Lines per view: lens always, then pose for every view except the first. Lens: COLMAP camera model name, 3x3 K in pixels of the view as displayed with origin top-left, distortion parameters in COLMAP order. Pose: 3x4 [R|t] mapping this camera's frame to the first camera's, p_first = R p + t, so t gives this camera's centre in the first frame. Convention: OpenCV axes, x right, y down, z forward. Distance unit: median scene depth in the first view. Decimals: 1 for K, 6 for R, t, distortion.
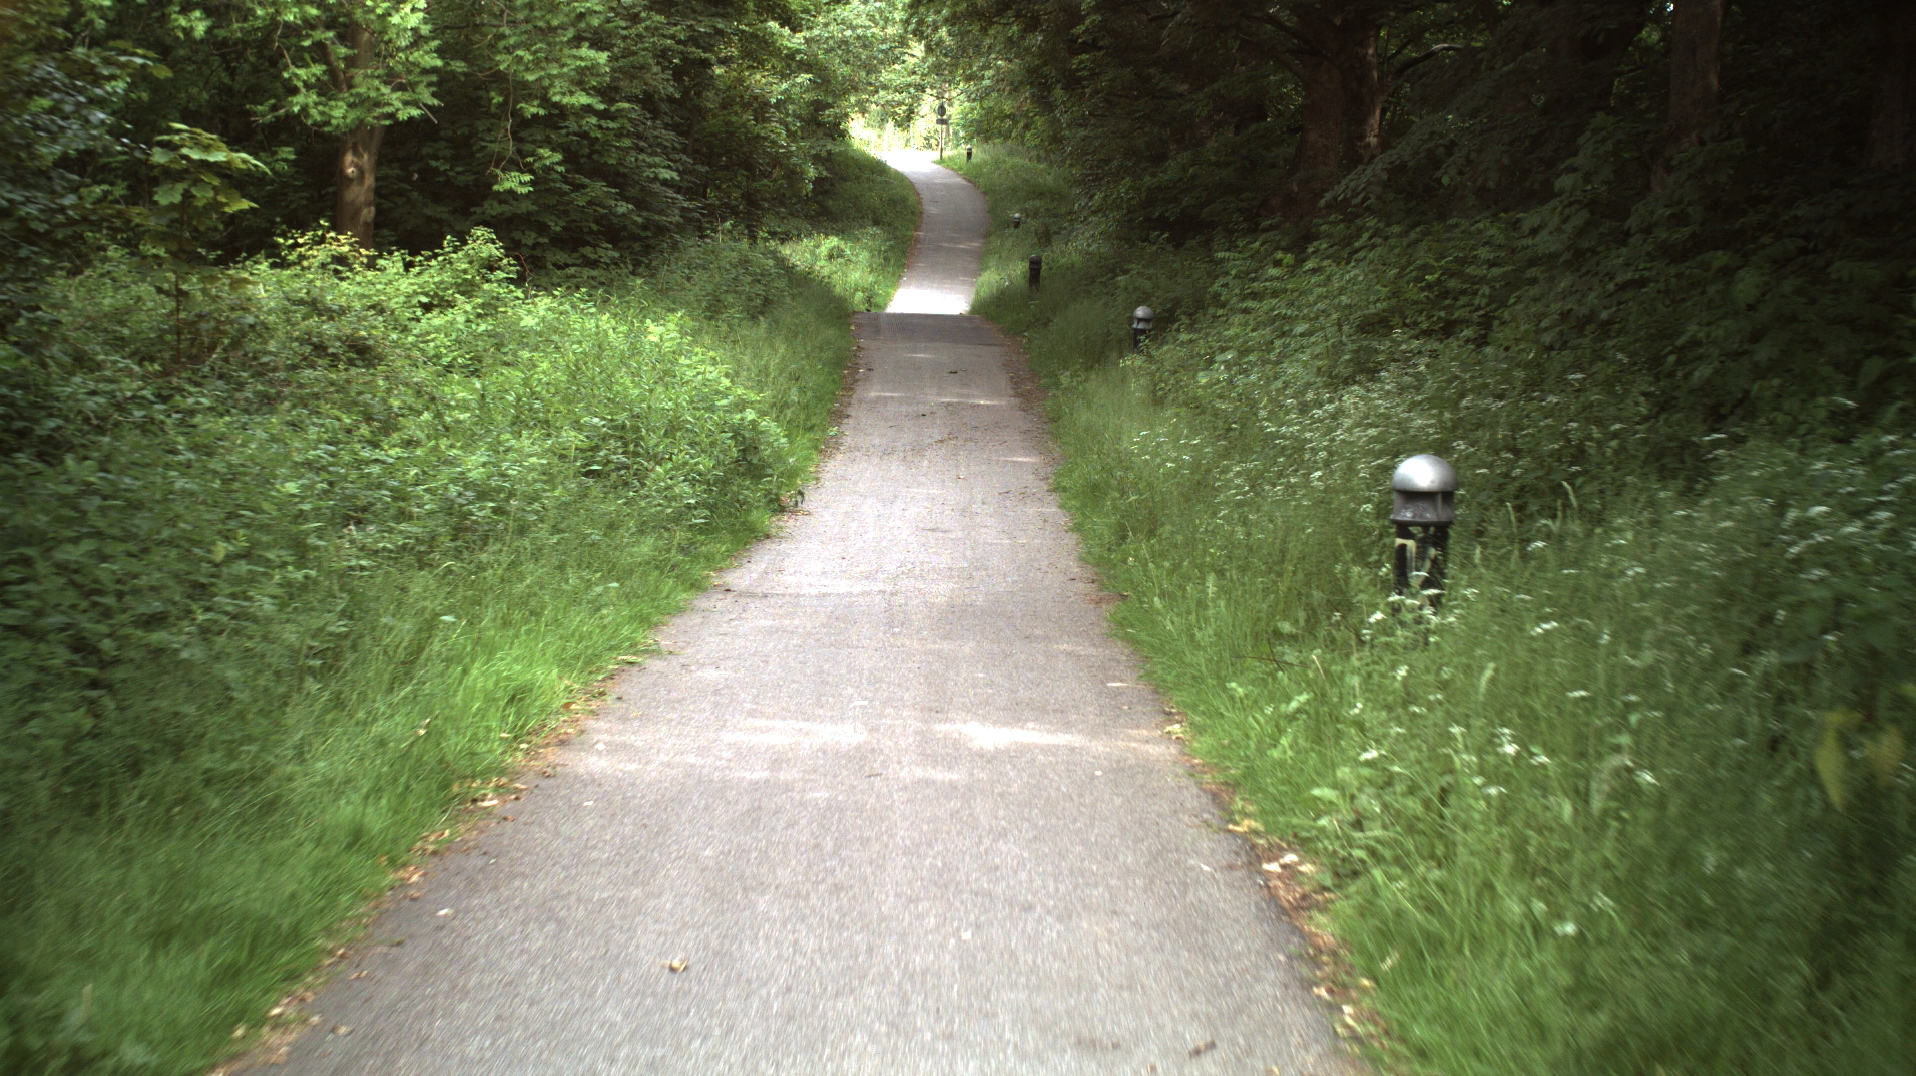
lens RADIAL K [[3264.5, 0, 958.0], [0, 3264.5, 538.0], [0, 0, 1]] dist [-0.208172, 0.043513]
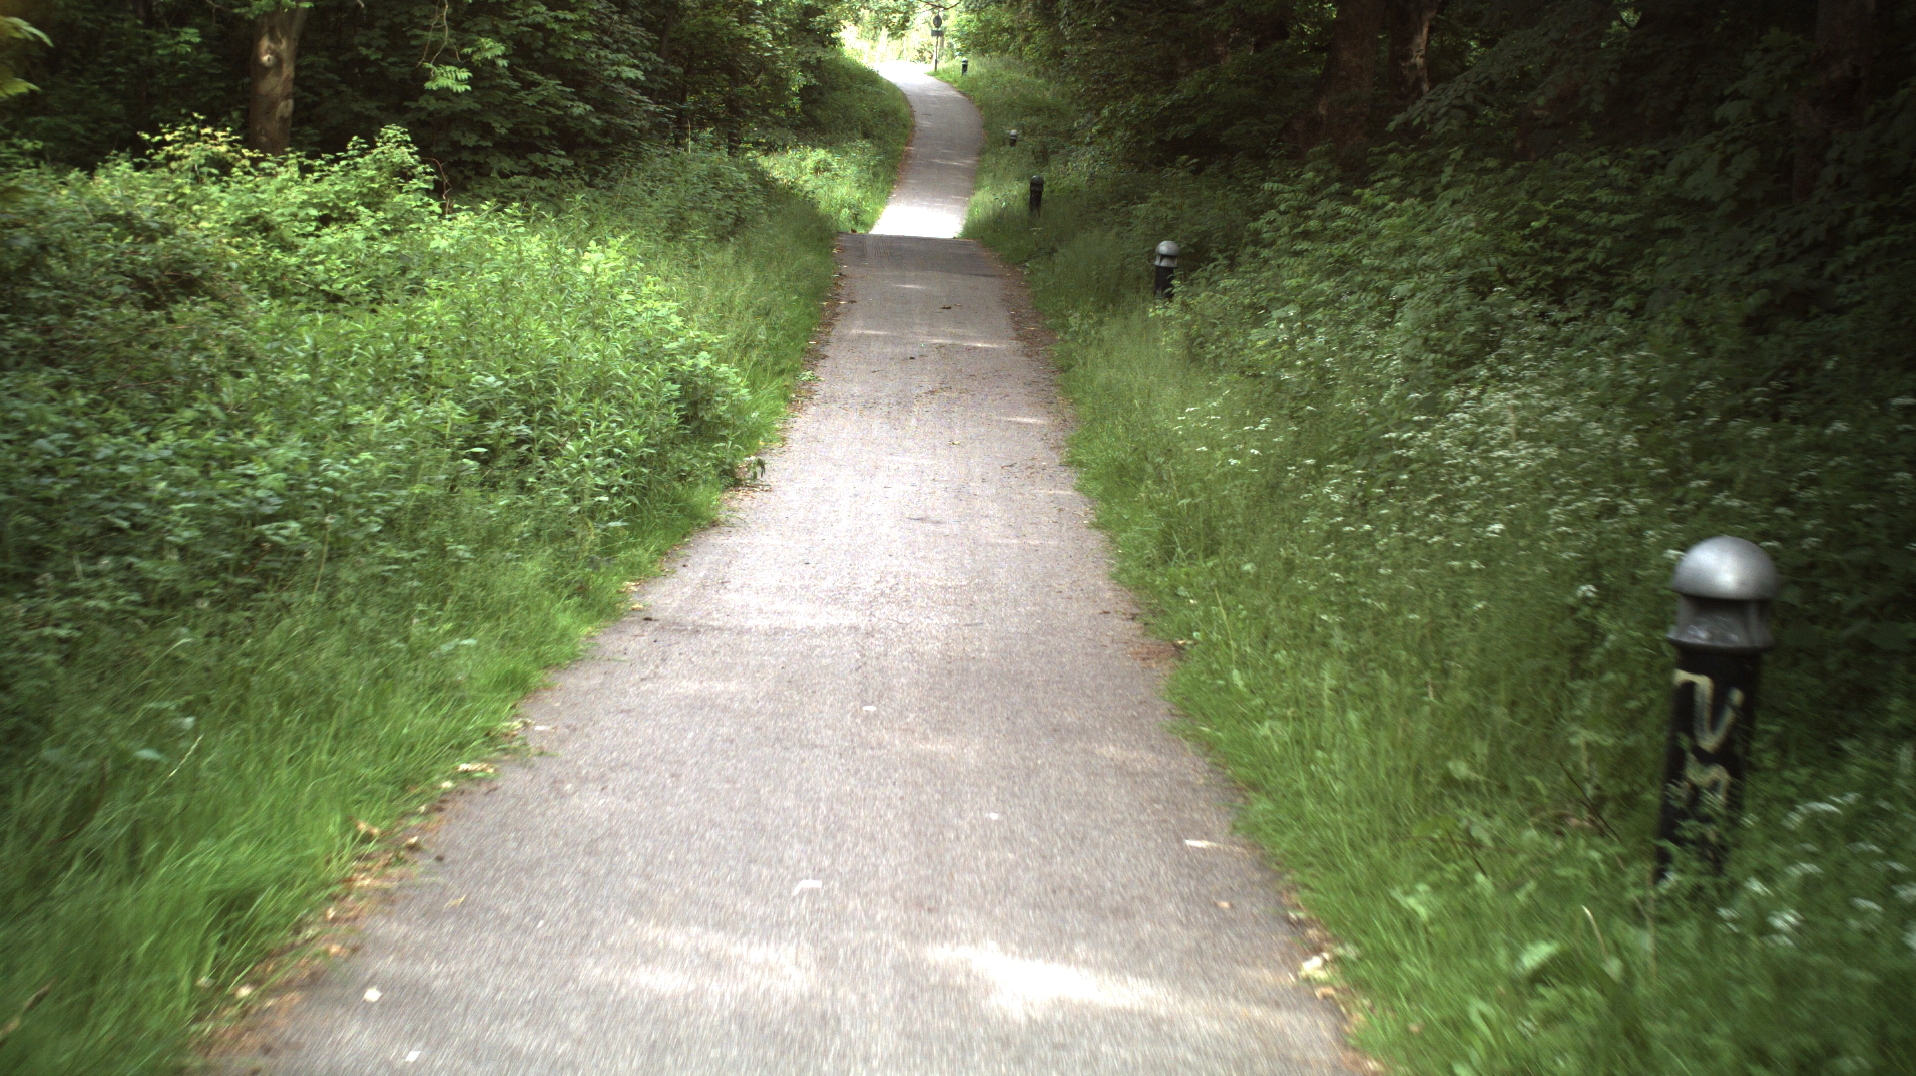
lens RADIAL K [[3264.5, 0, 958.0], [0, 3264.5, 538.0], [0, 0, 1]] dist [-0.208172, 0.043513]
pose [[0.999526, 0.030072, 0.006581, -0.002440], [-0.030232, 0.999214, 0.025632, -0.011872], [-0.005805, -0.025819, 0.999650, 0.123432]]
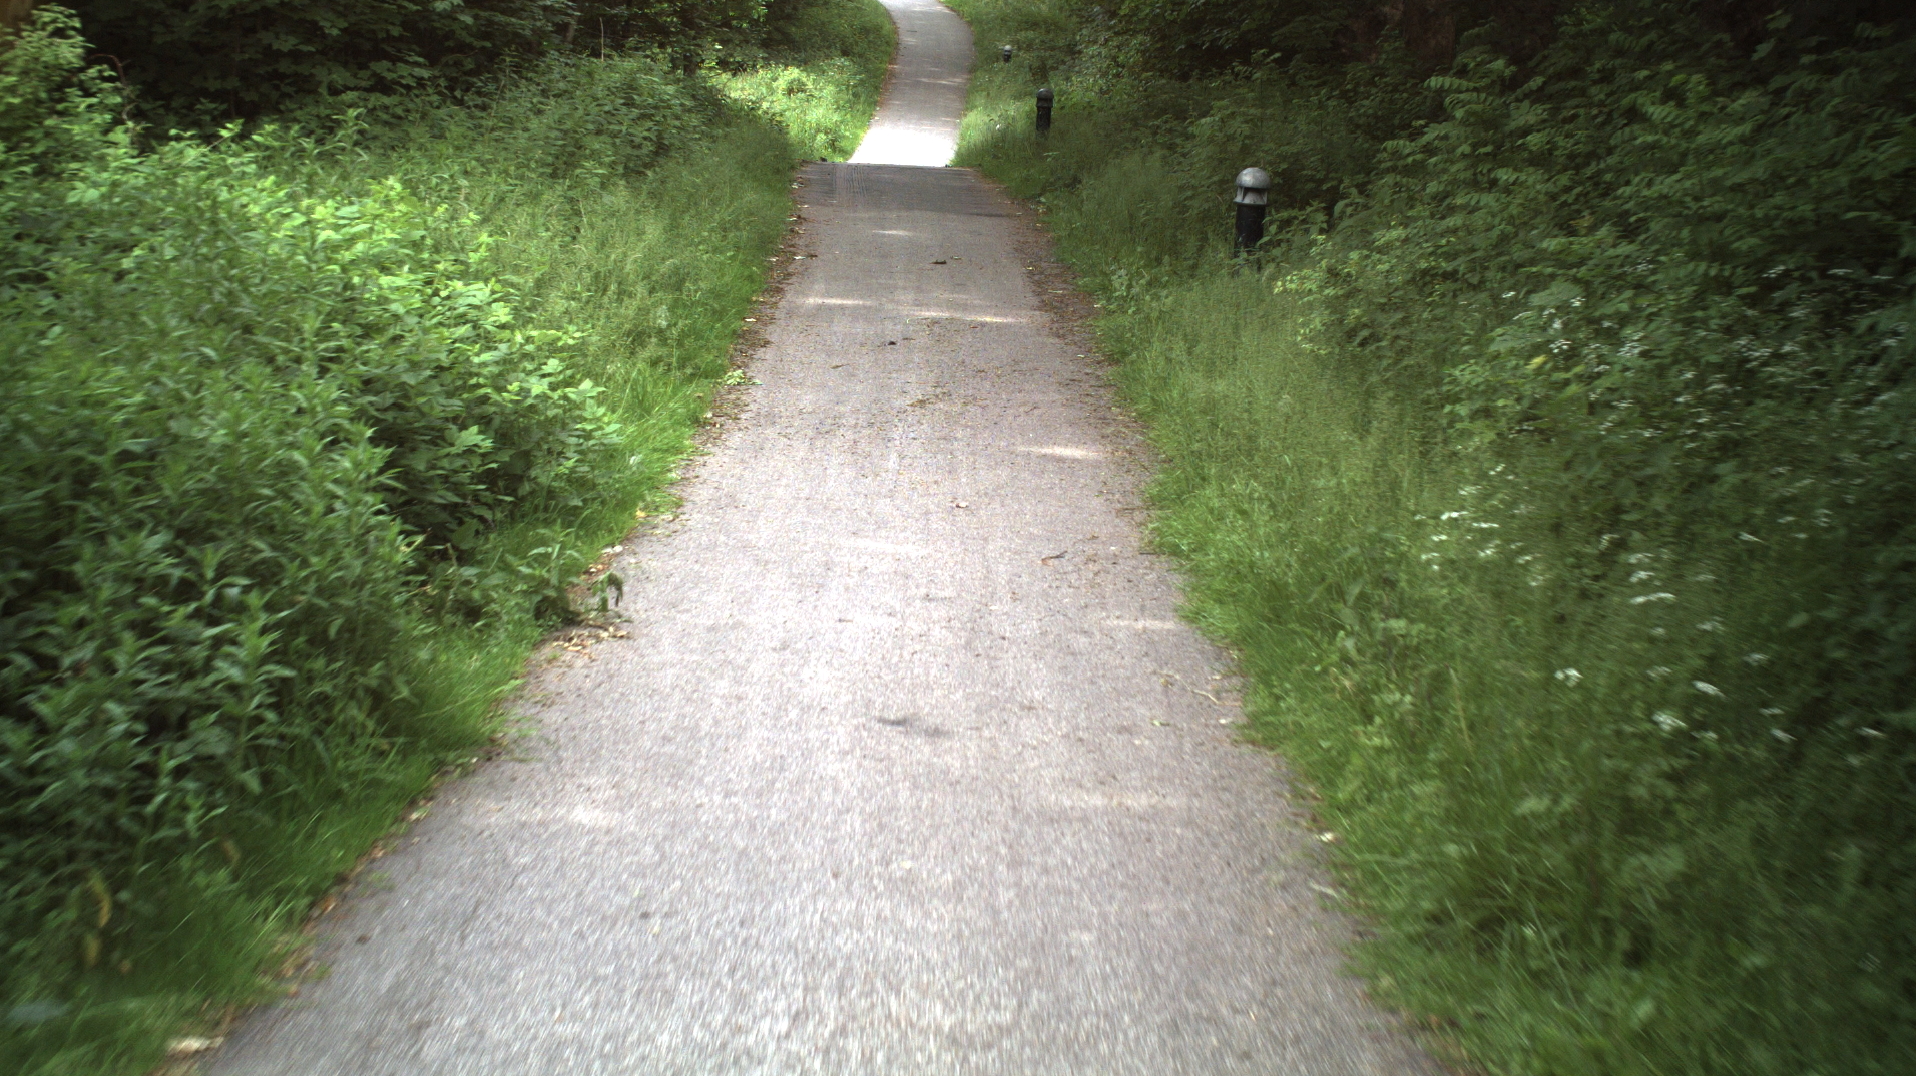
lens RADIAL K [[3264.5, 0, 958.0], [0, 3264.5, 538.0], [0, 0, 1]] dist [-0.208172, 0.043513]
pose [[0.999835, 0.015572, 0.009326, -0.003283], [-0.016003, 0.998712, 0.048139, -0.028881], [-0.008565, -0.048280, 0.998797, 0.371310]]
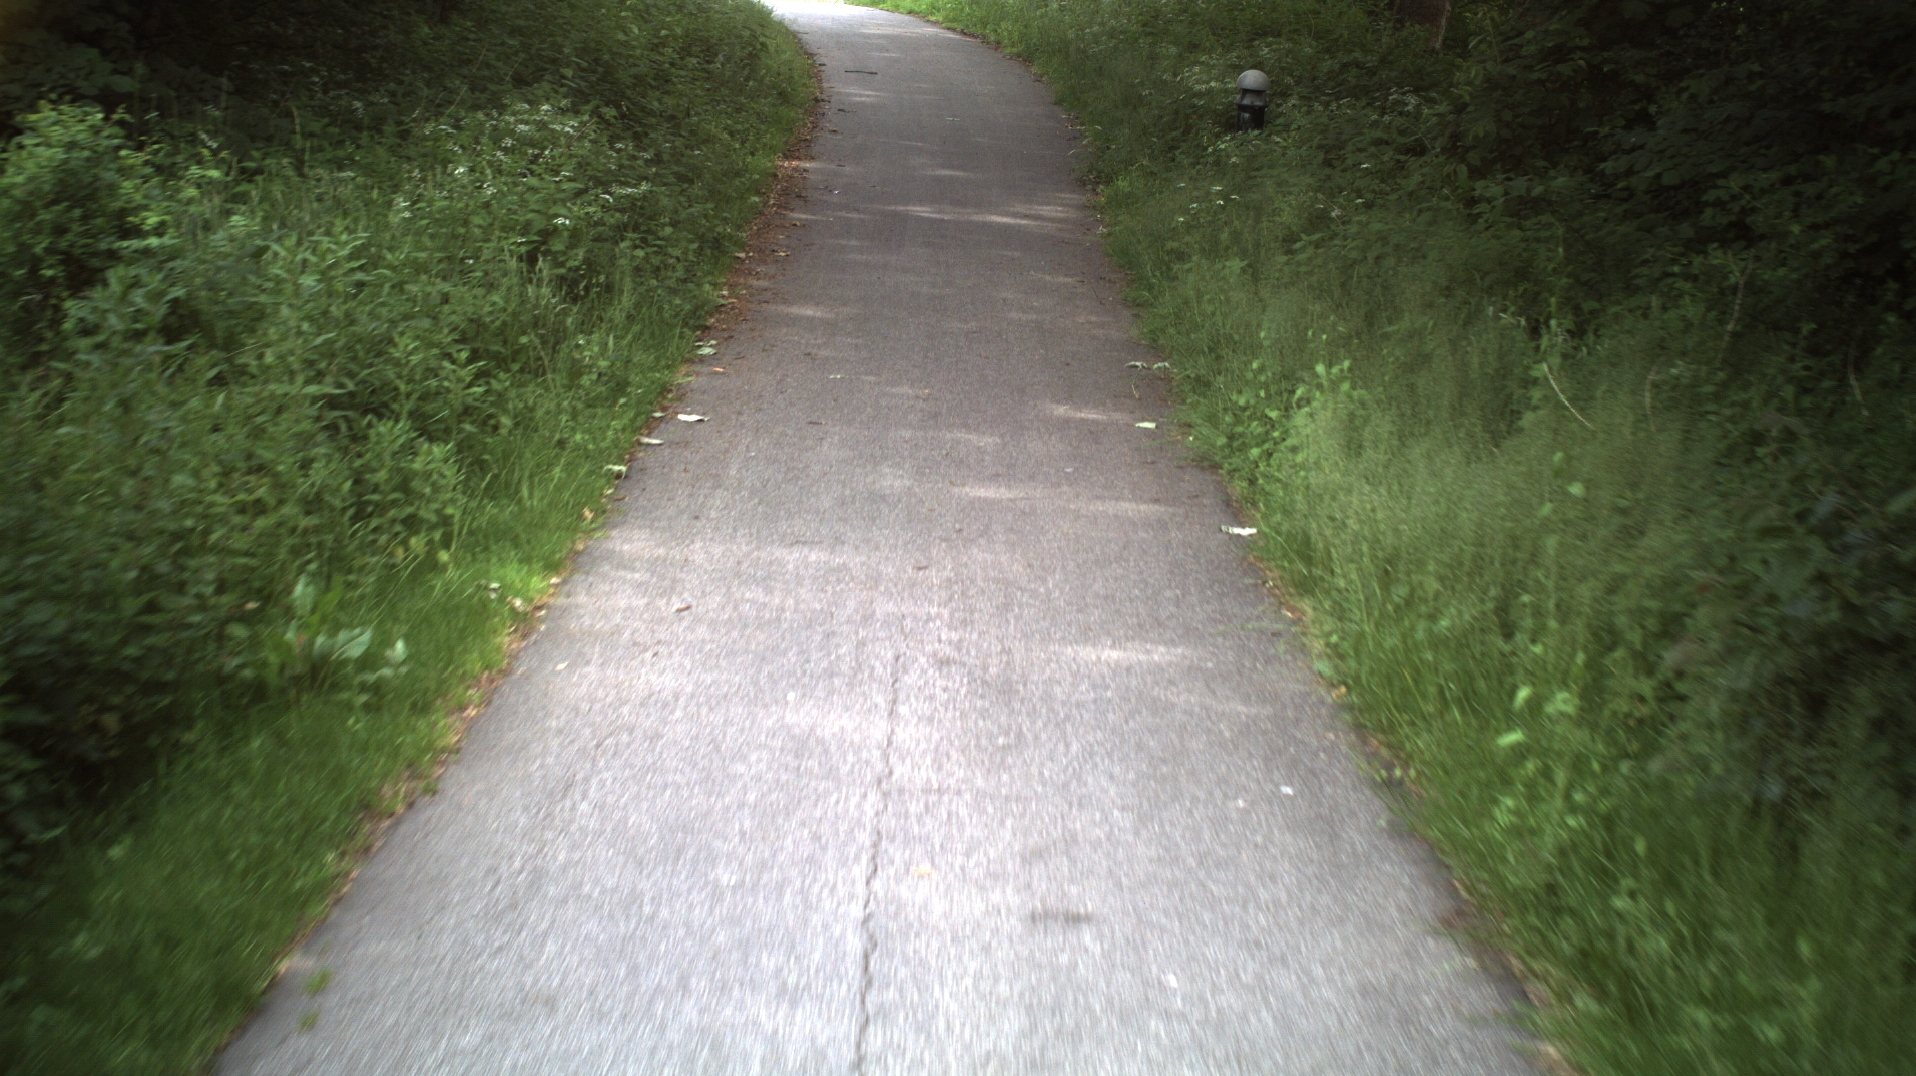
lens RADIAL K [[3264.5, 0, 958.0], [0, 3264.5, 538.0], [0, 0, 1]] dist [-0.208172, 0.043513]
pose [[0.999608, 0.004110, 0.027699, -0.020874], [-0.004112, 0.999992, 0.000028, -0.193137], [-0.027699, -0.000142, 0.999616, 2.215801]]
